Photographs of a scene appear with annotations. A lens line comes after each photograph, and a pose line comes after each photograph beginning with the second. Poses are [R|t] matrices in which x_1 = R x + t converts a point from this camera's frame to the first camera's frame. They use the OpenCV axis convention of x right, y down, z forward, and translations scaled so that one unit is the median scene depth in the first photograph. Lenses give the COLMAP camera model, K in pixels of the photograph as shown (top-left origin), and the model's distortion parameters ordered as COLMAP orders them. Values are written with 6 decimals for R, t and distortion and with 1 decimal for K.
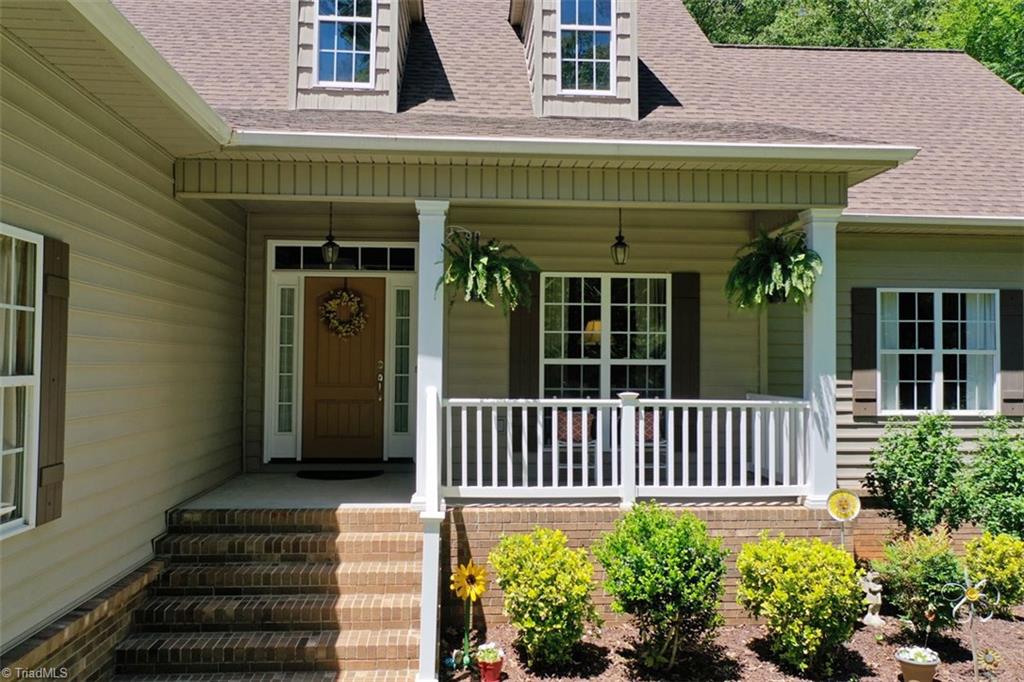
lens RADIAL K [[807.8, 0, 513.3], [0, 807.8, 346.0], [0, 0, 1]] dist [-0.006261, -0.005161]
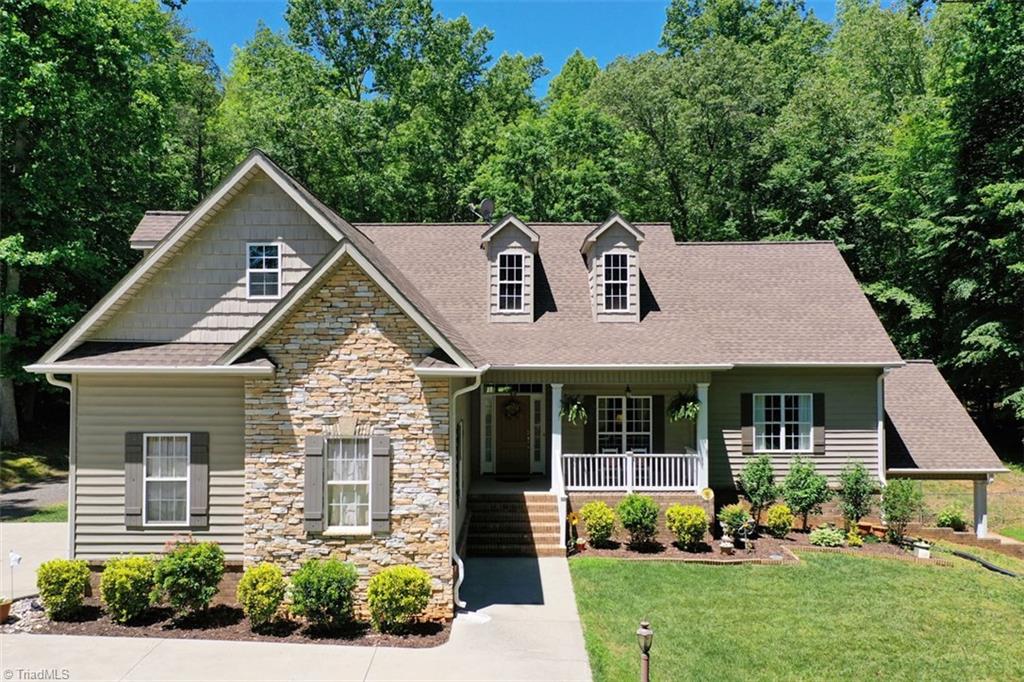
lens RADIAL K [[807.8, 0, 511.9], [0, 807.8, 336.5], [0, 0, 1]] dist [-0.006261, -0.005161]
pose [[0.997117, -0.008886, -0.075363, -0.041708], [0.009336, 0.999941, 0.005624, -0.339336], [0.075309, -0.006312, 0.997140, -1.685660]]
